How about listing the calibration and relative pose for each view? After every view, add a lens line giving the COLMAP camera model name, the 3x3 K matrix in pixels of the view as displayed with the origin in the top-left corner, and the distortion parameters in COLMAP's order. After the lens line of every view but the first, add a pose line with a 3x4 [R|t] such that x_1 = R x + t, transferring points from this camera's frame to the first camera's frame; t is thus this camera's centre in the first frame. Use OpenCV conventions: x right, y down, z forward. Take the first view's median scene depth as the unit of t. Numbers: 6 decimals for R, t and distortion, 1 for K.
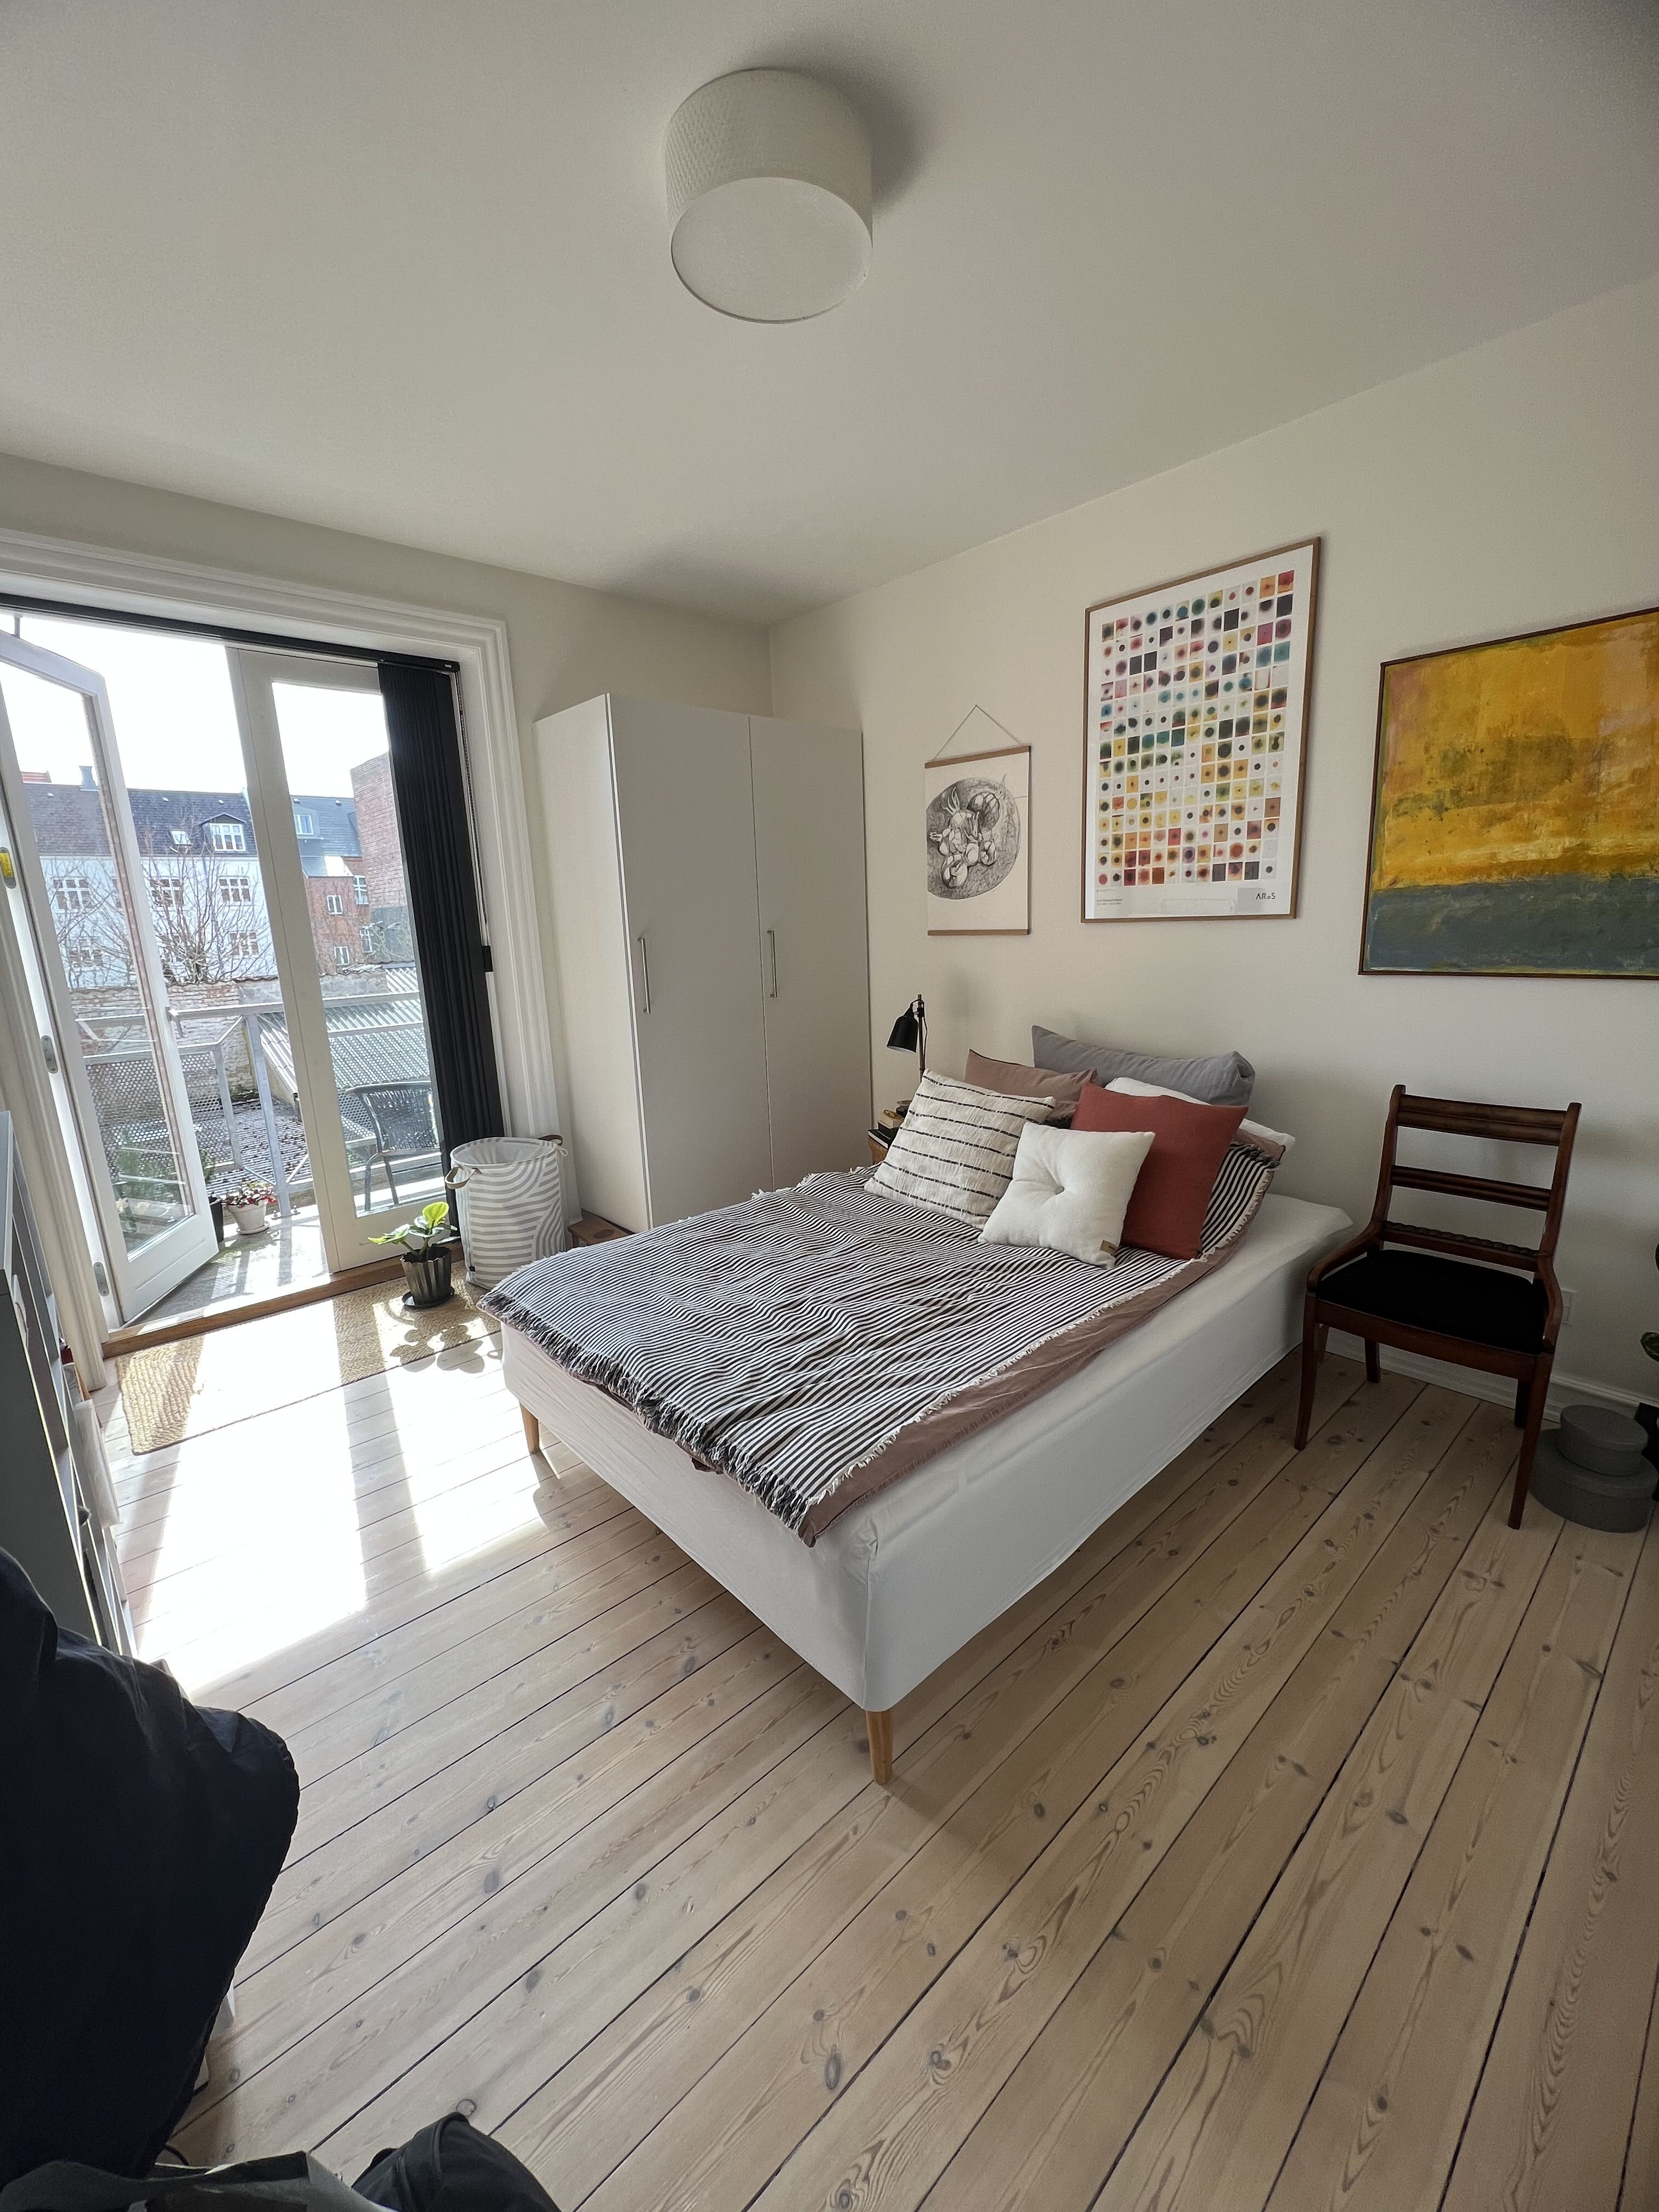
lens RADIAL K [[887.0, 0, 842.2], [0, 887.0, 1102.9], [0, 0, 1]] dist [-0.003964, 0.001297]
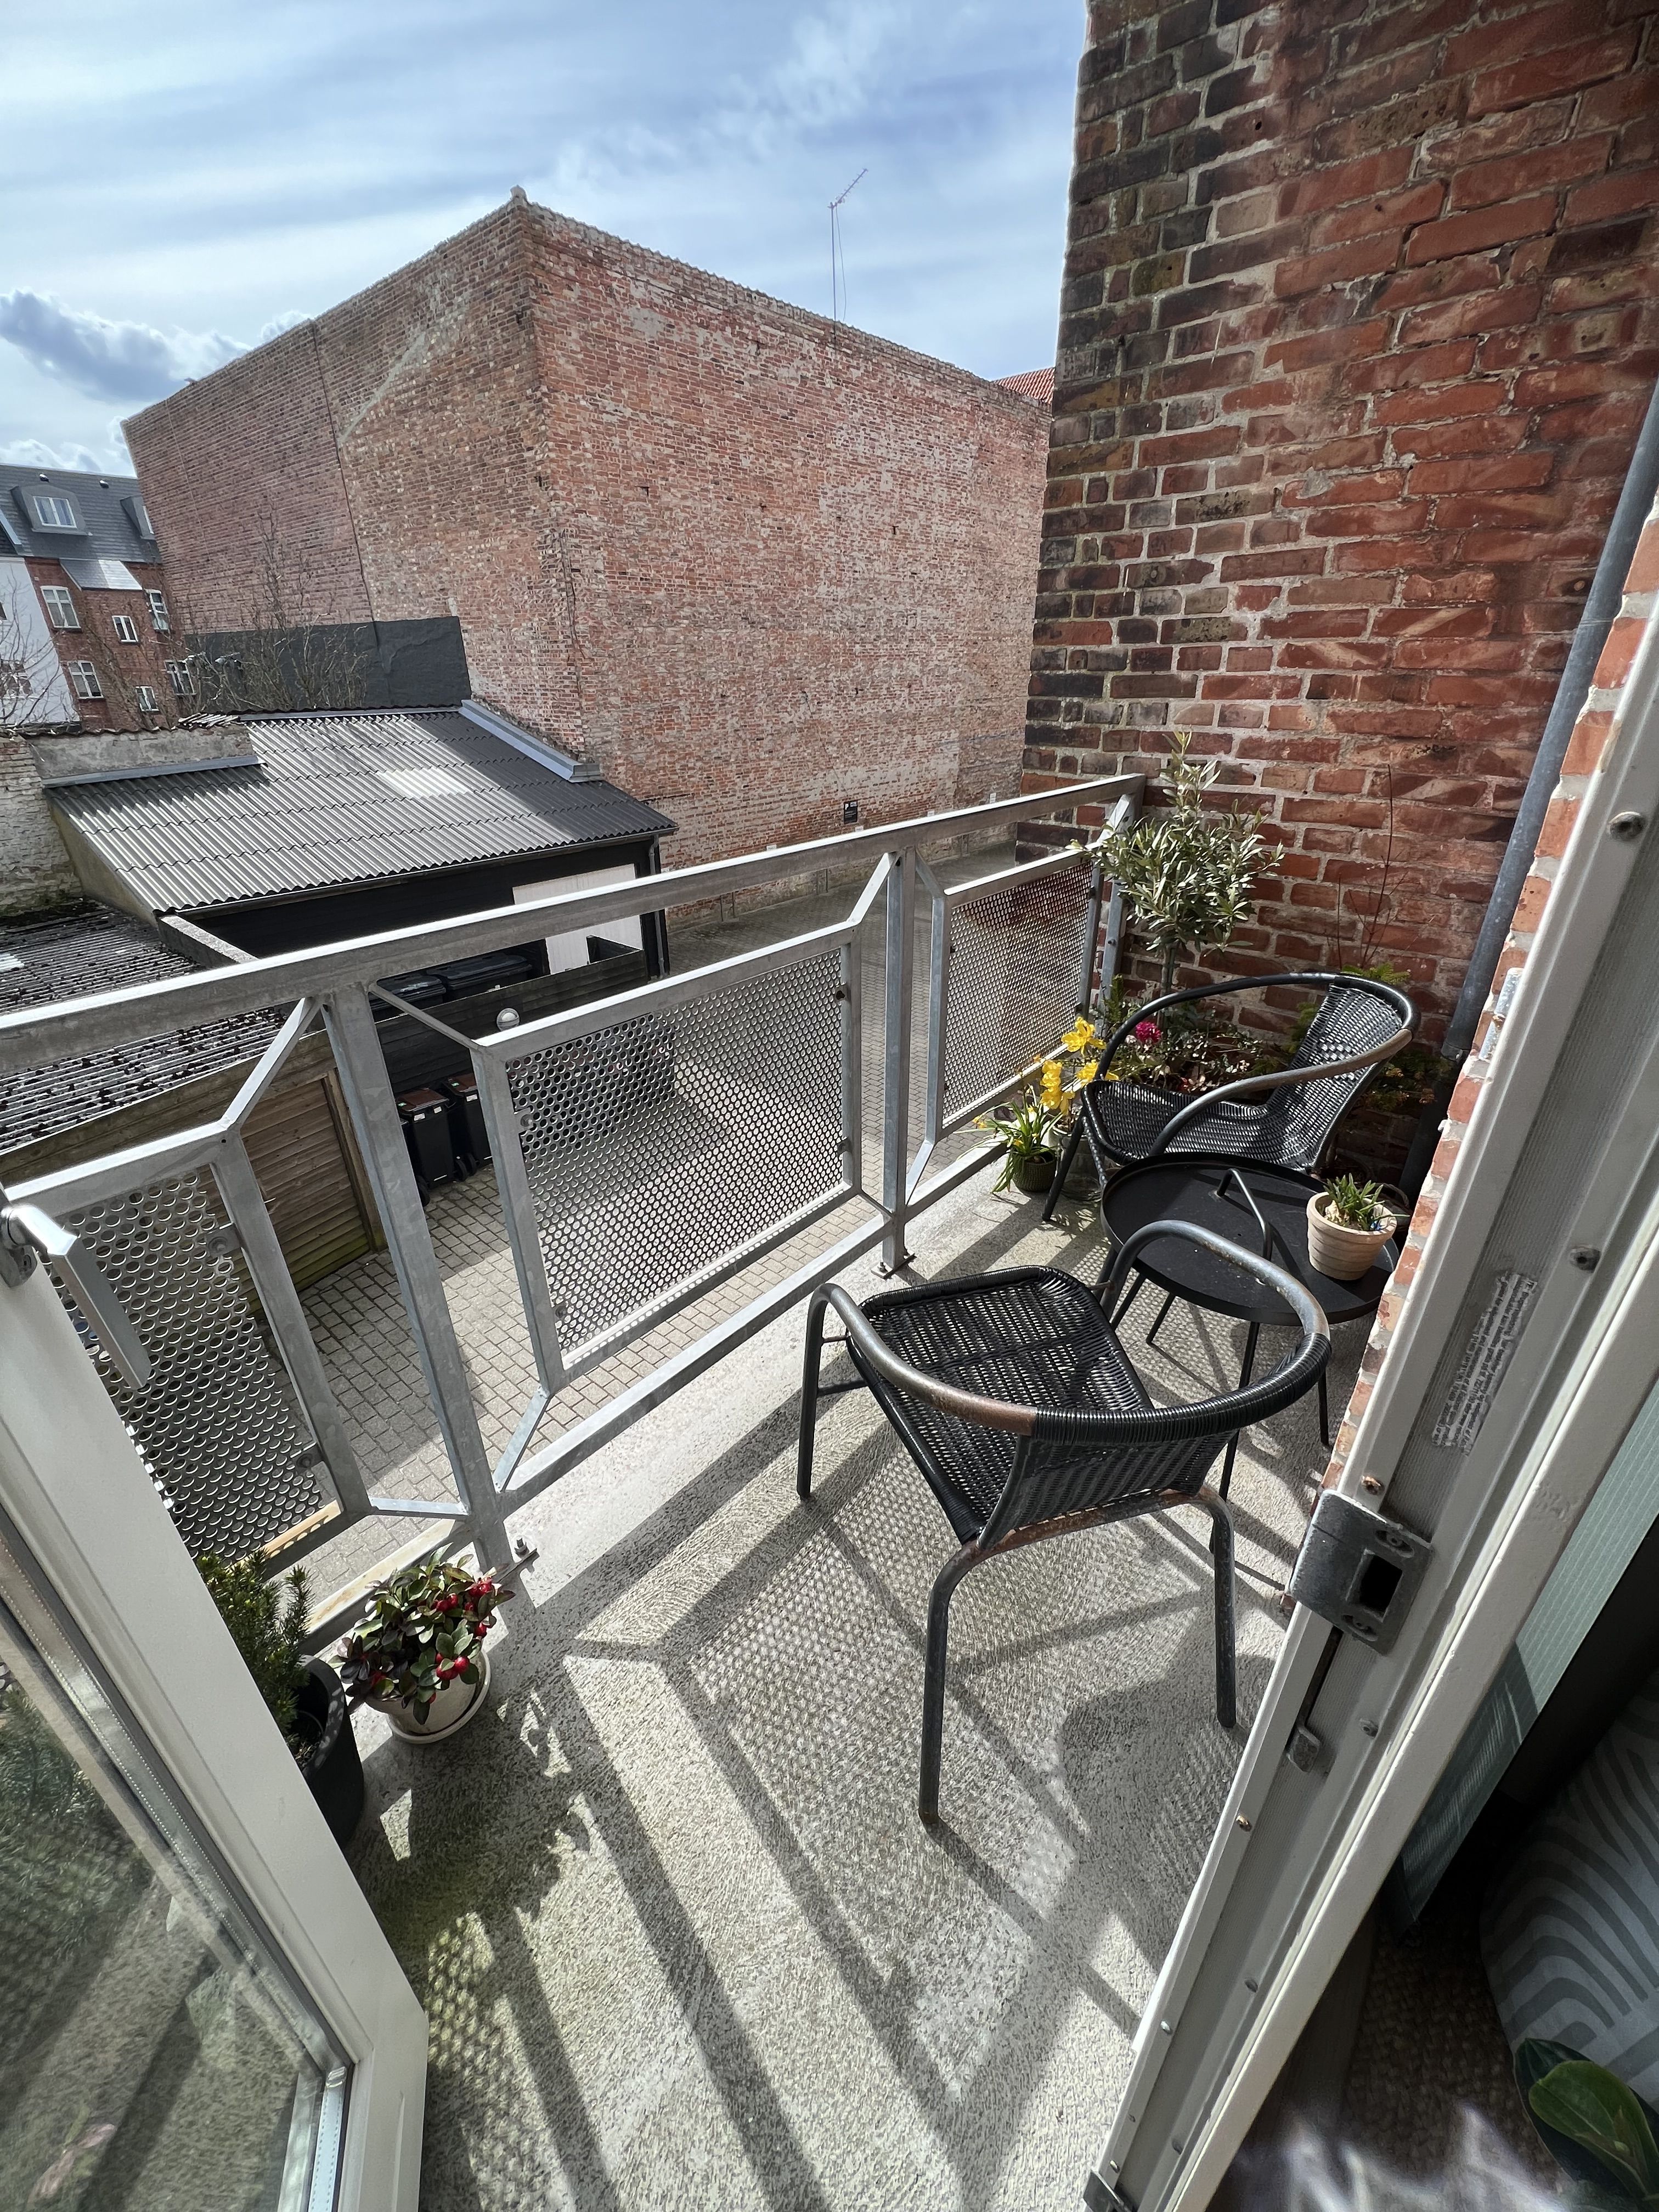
lens RADIAL K [[887.0, 0, 831.7], [0, 887.0, 1101.1], [0, 0, 1]] dist [-0.003964, 0.001297]
pose [[0.993073, -0.023976, 0.115030, -0.335589], [-0.004897, 0.969666, 0.244383, -0.076630], [-0.117400, -0.243253, 0.962832, 0.443461]]
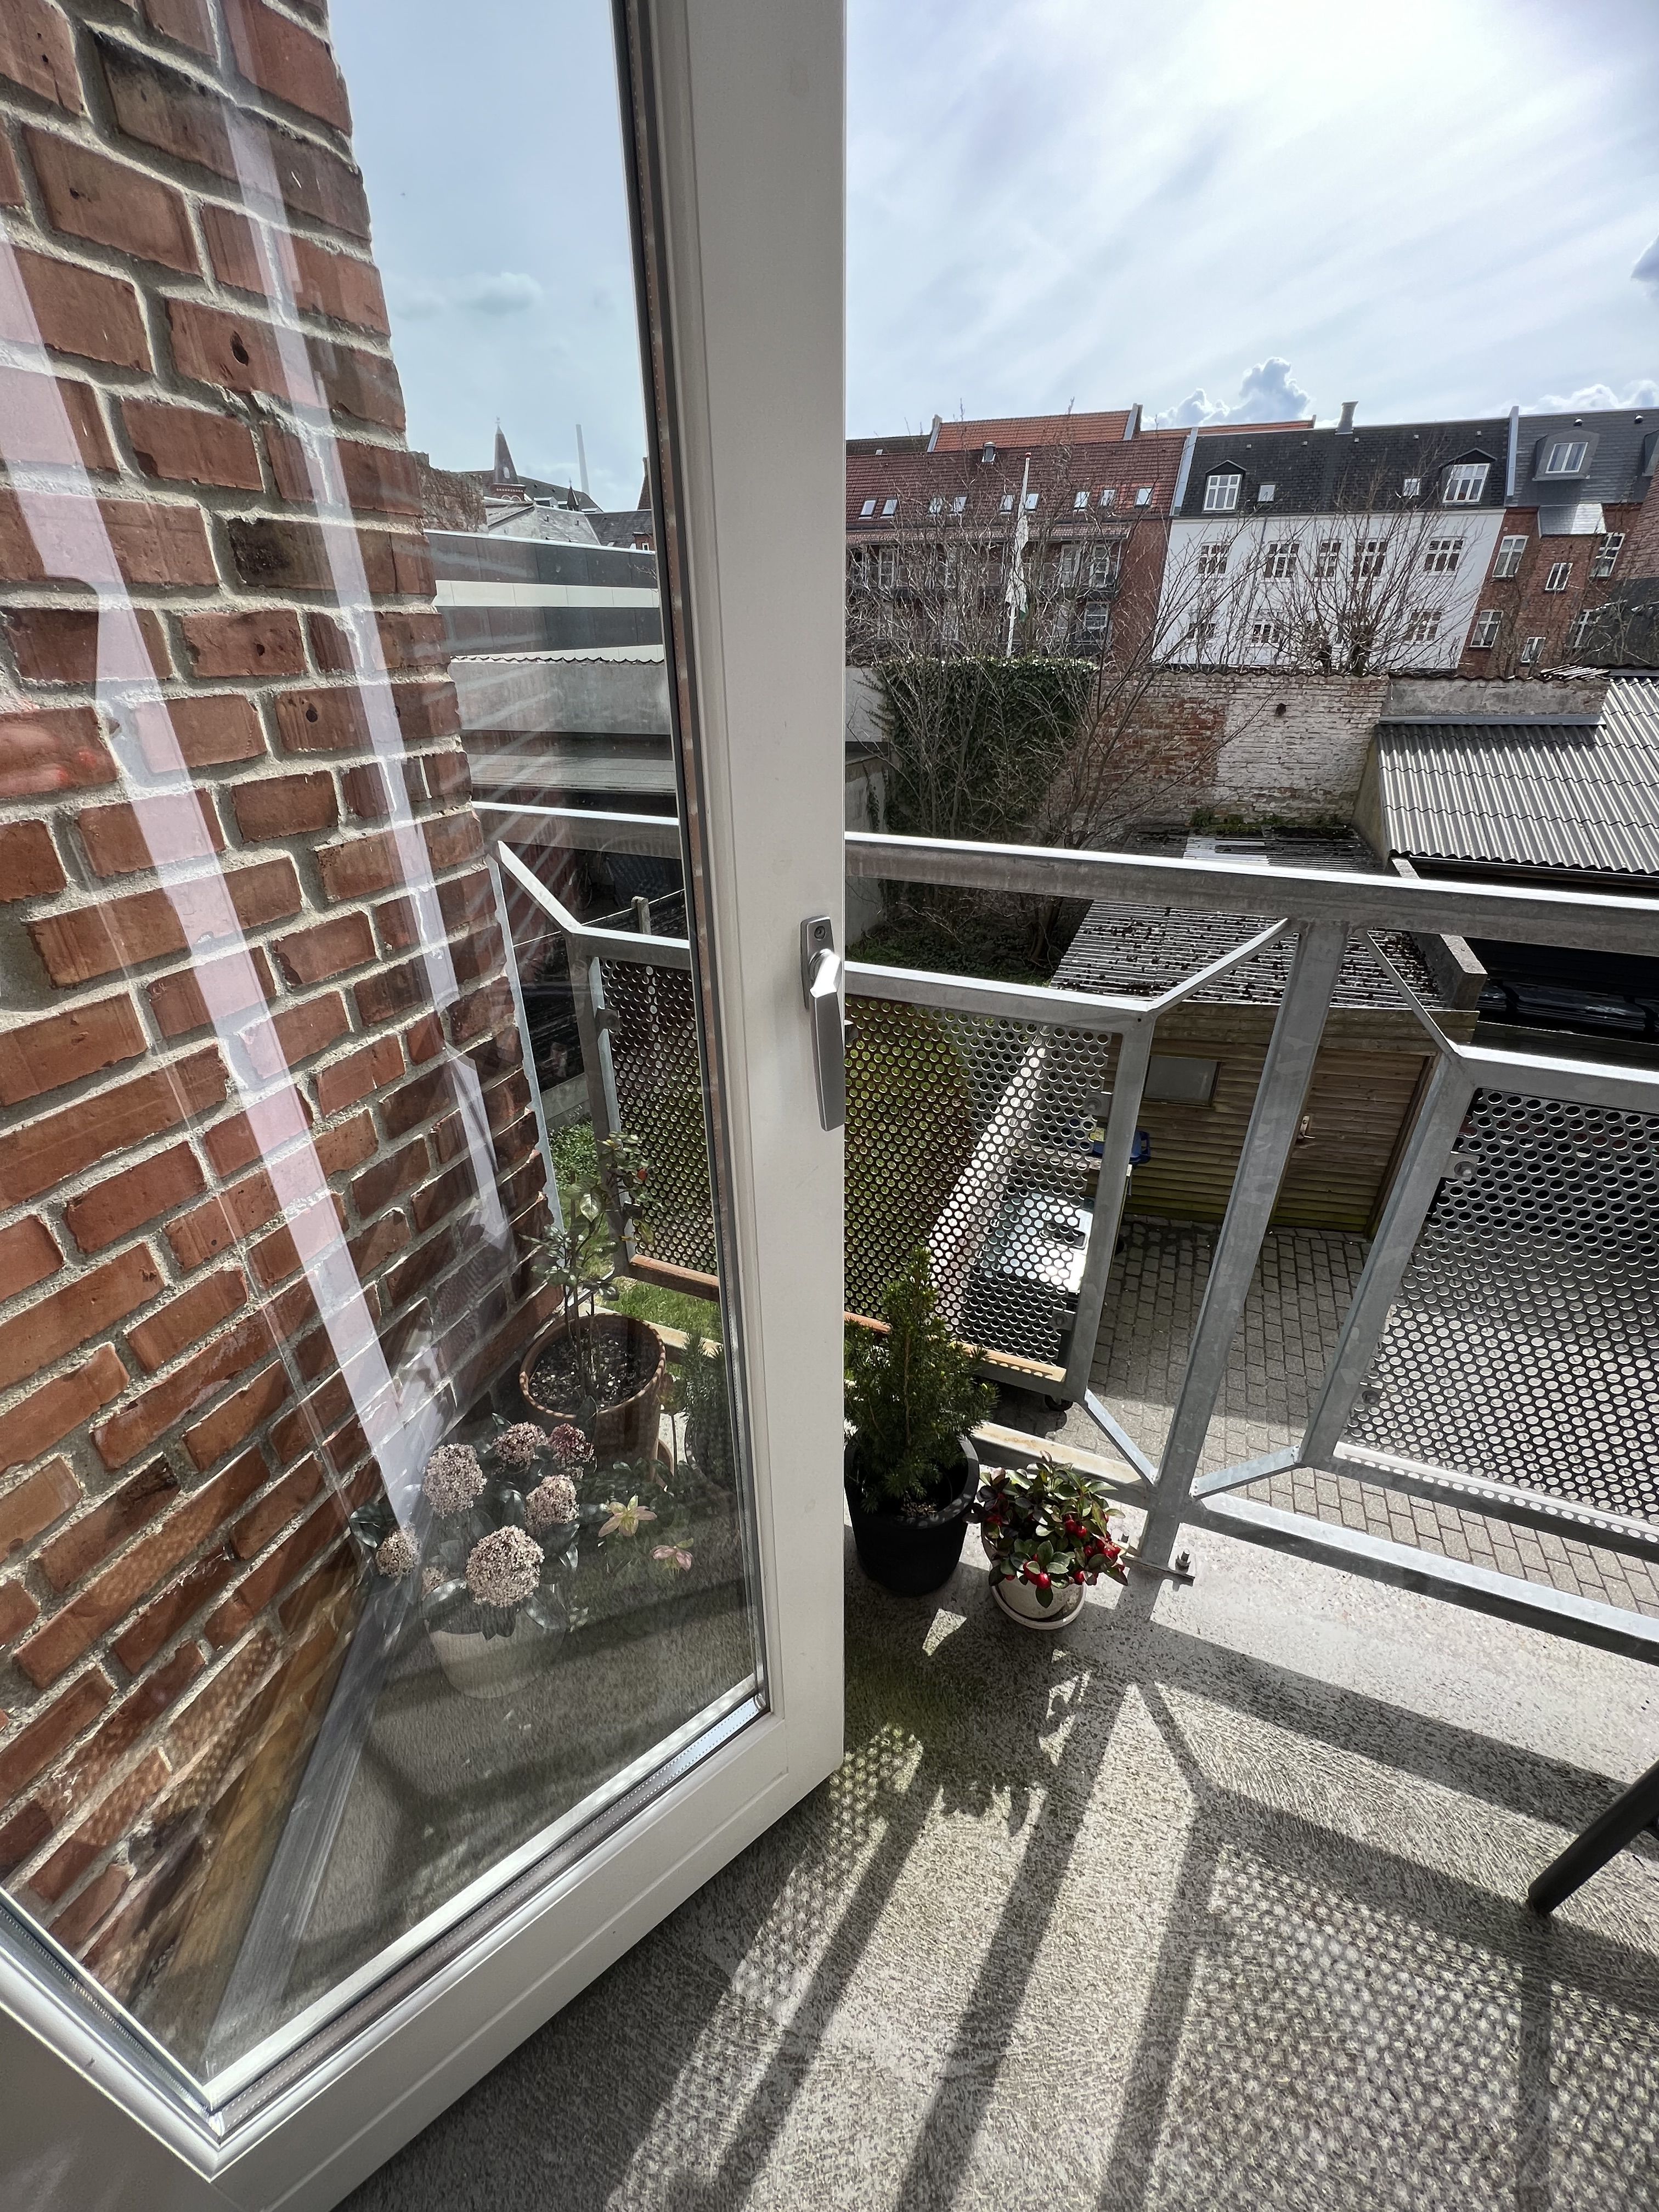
lens RADIAL K [[887.0, 0, 837.8], [0, 887.0, 1100.7], [0, 0, 1]] dist [-0.003964, 0.001297]
pose [[0.440181, 0.465699, -0.767701, -0.319690], [-0.208558, 0.884632, 0.417049, -0.074497], [0.873352, -0.023467, 0.486523, 0.472263]]
